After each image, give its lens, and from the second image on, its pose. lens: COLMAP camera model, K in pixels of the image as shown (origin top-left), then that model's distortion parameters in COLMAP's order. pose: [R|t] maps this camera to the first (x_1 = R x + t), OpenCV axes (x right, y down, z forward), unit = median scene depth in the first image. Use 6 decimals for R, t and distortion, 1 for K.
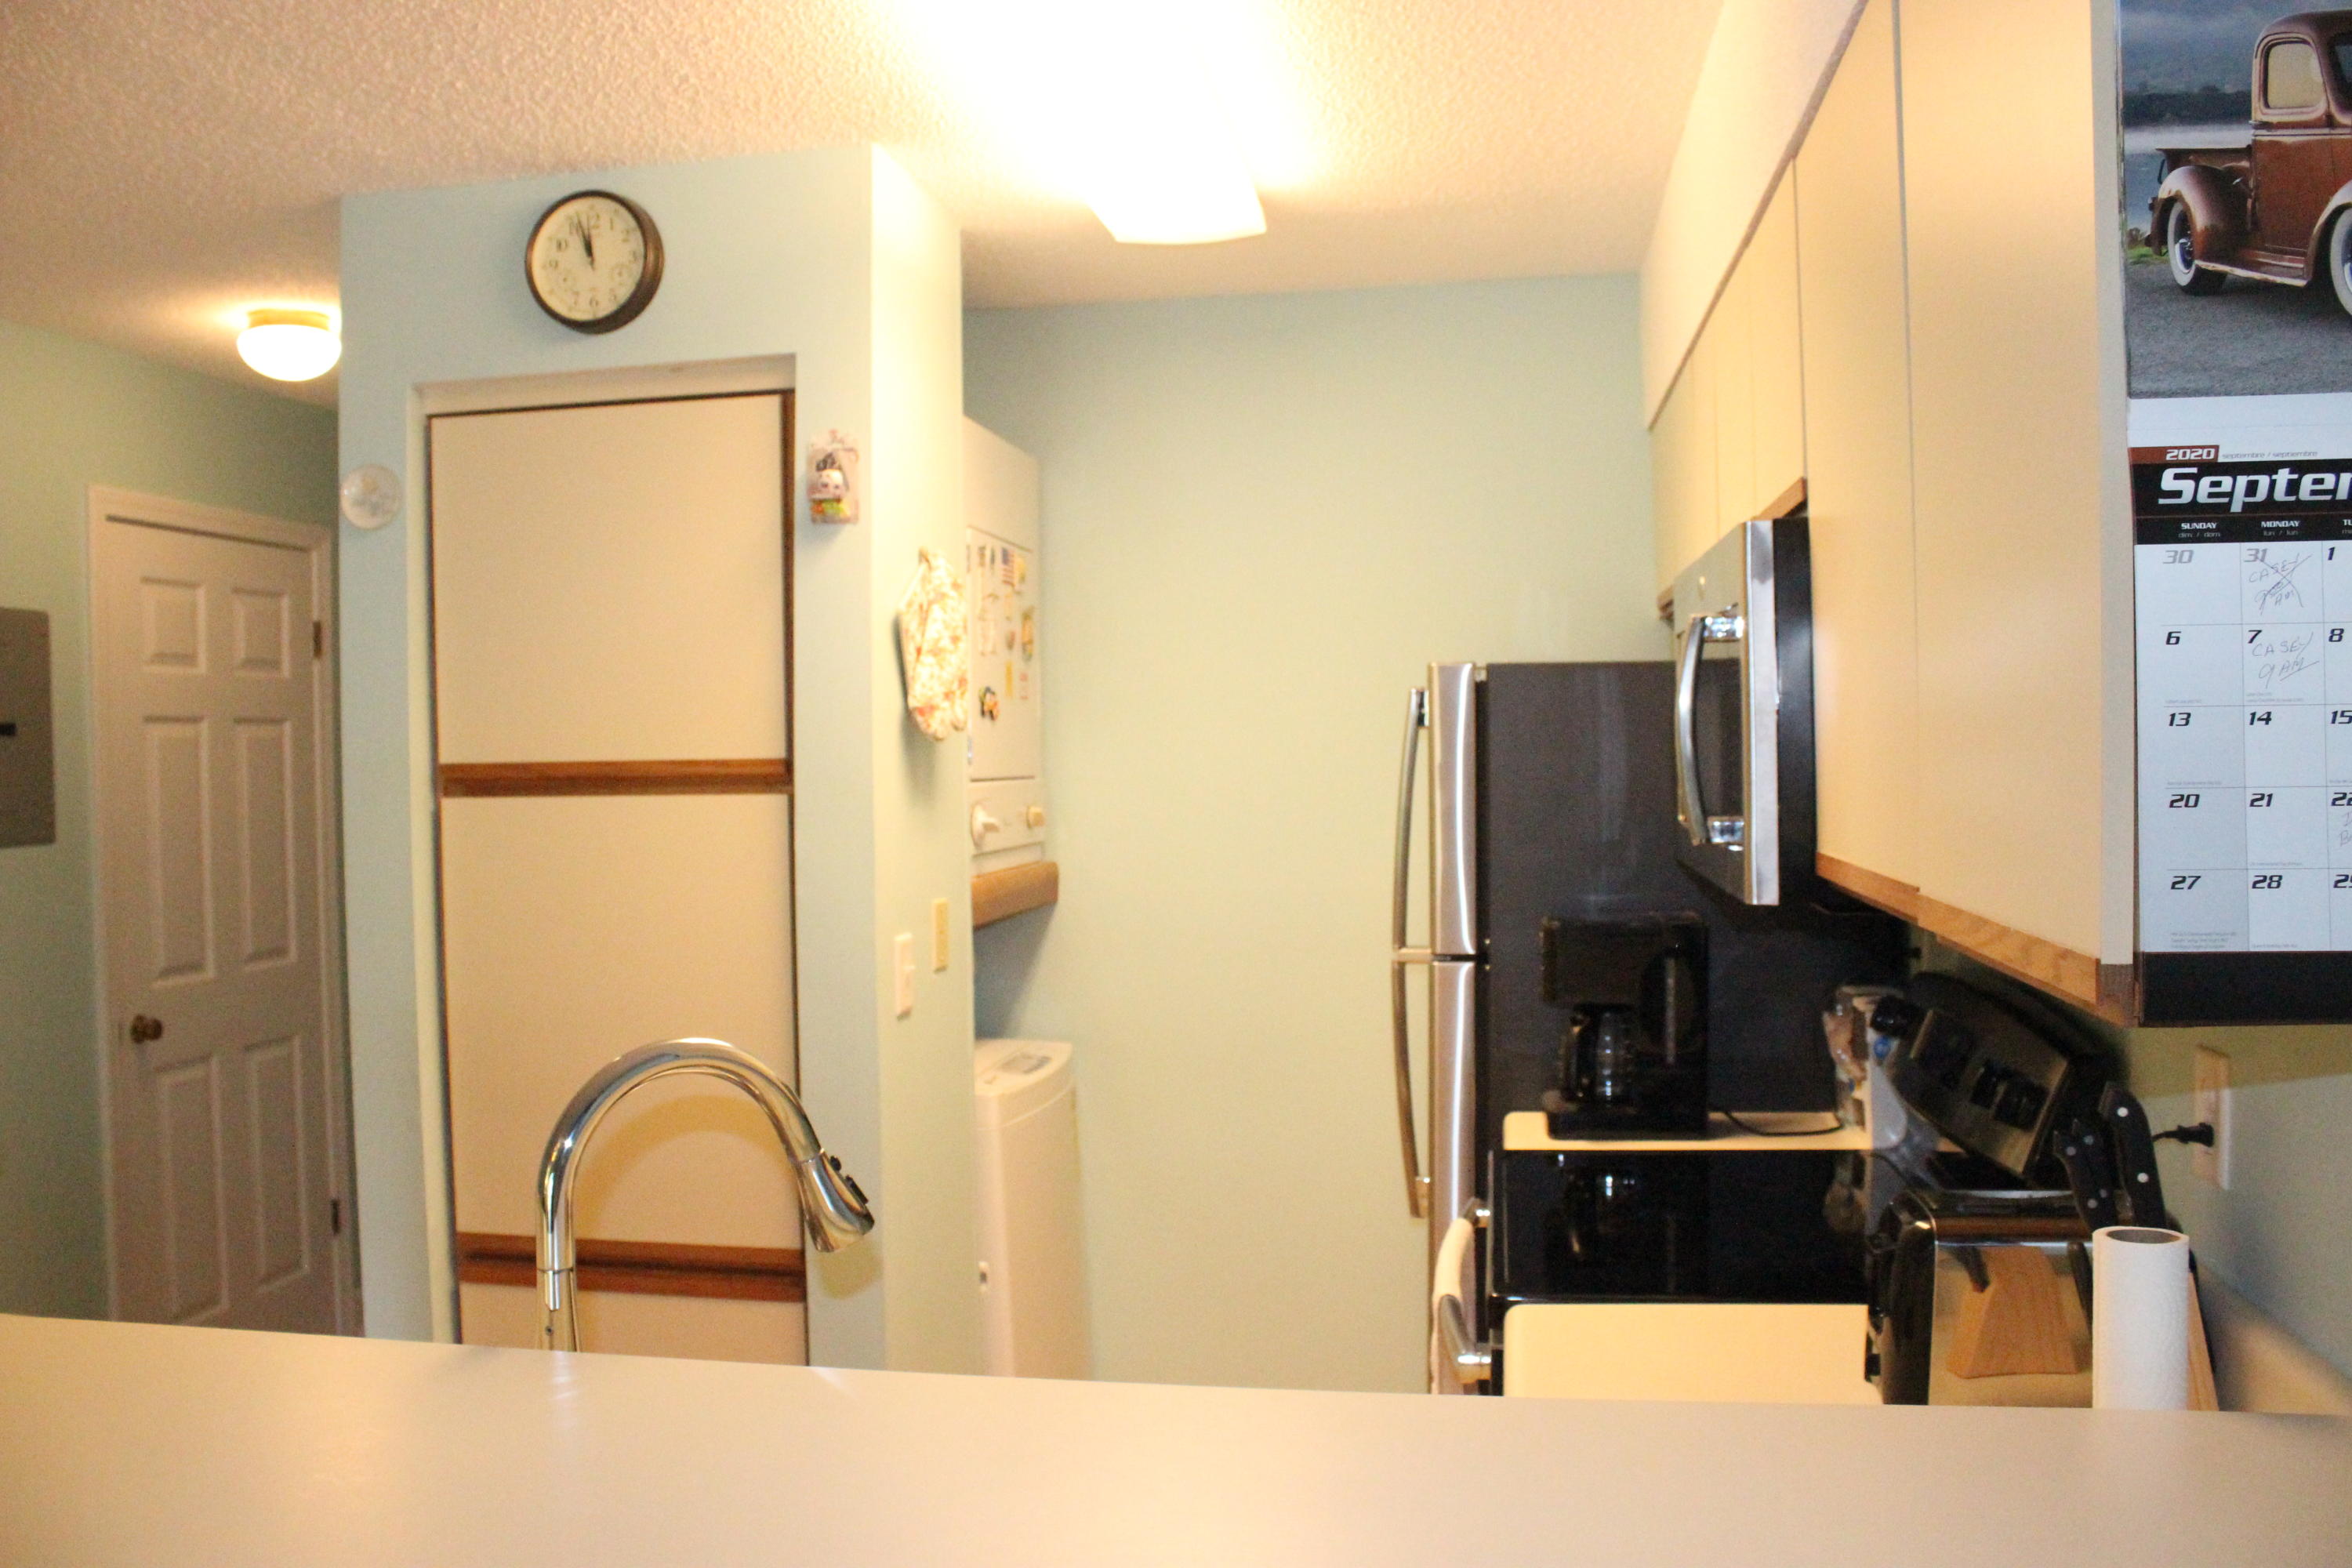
lens RADIAL K [[1941.0, 0, 1156.7], [0, 1941.0, 777.0], [0, 0, 1]] dist [-0.094575, 0.028250]
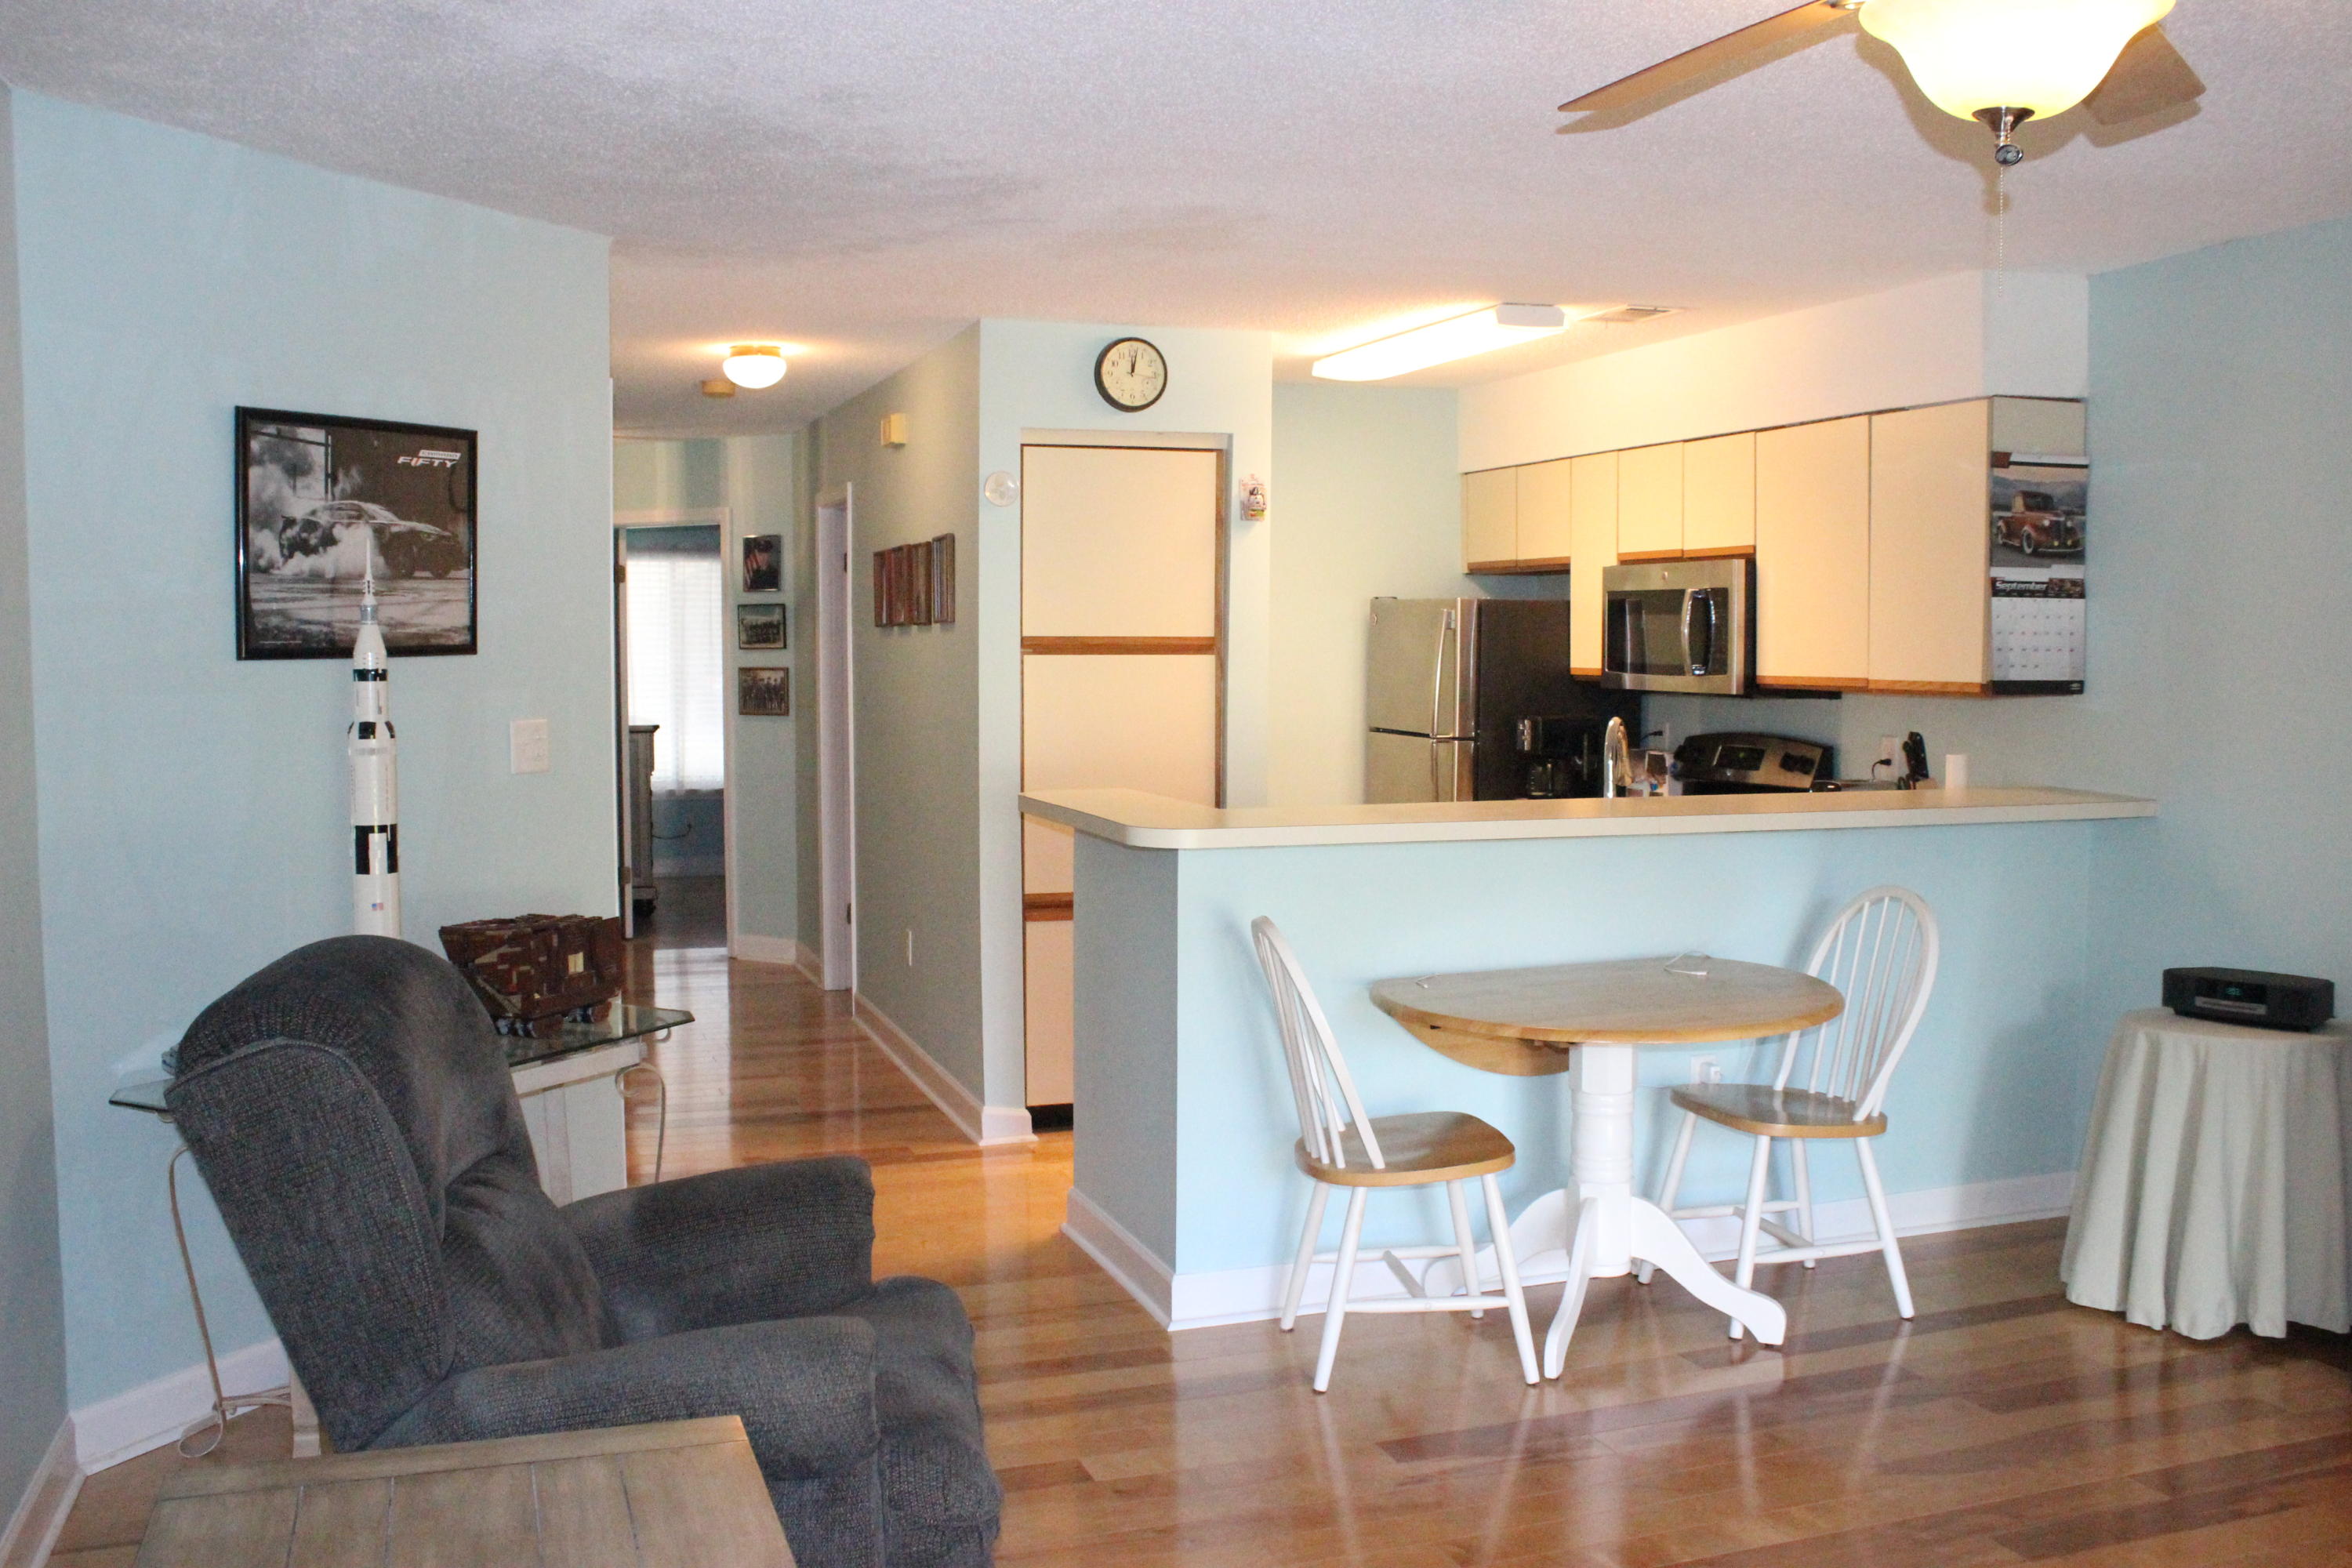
lens RADIAL K [[2144.4, 0, 1243.6], [0, 2144.4, 770.8], [0, 0, 1]] dist [-0.002789, 0.000000]
pose [[0.852523, -0.011081, 0.522573, -1.308095], [-0.009628, 0.999273, 0.036897, 0.045576], [-0.522602, -0.036487, 0.851796, -0.887954]]
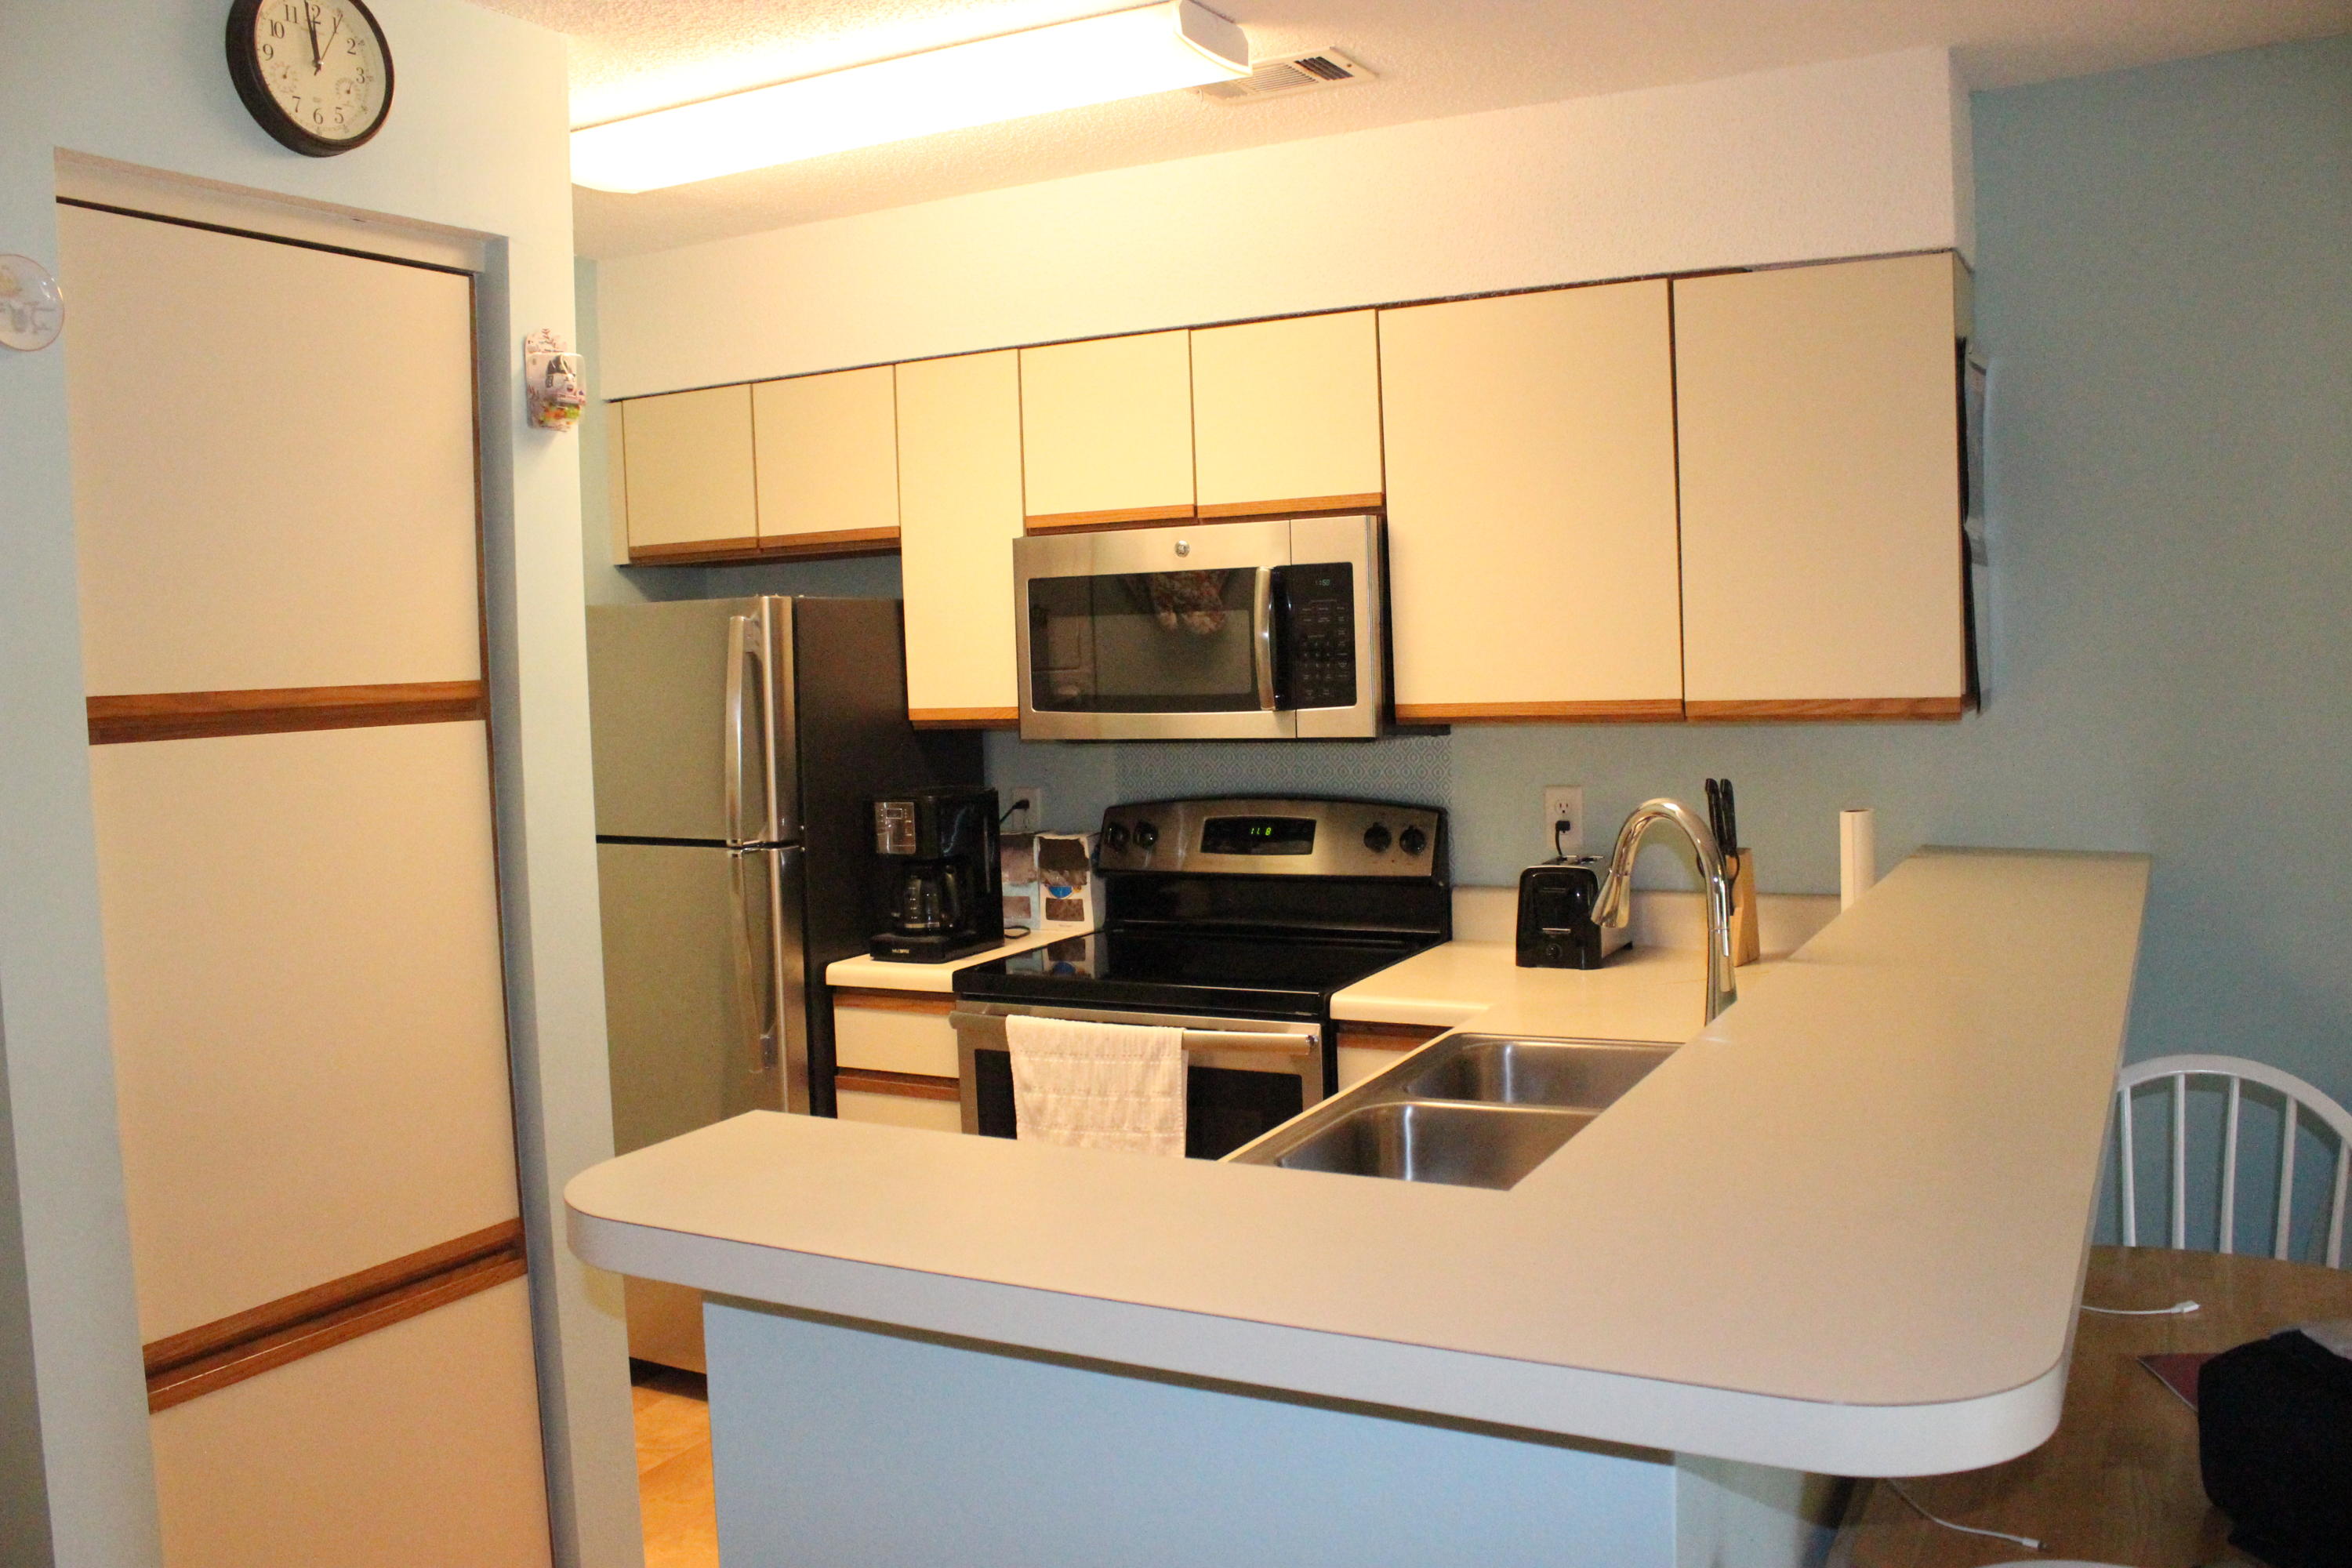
lens RADIAL K [[1941.0, 0, 1154.9], [0, 1941.0, 787.0], [0, 0, 1]] dist [-0.094575, 0.028250]
pose [[0.301426, -0.060767, 0.951551, -0.945186], [0.046762, 0.997708, 0.048902, 0.010702], [-0.952342, 0.029756, 0.303577, 0.427432]]
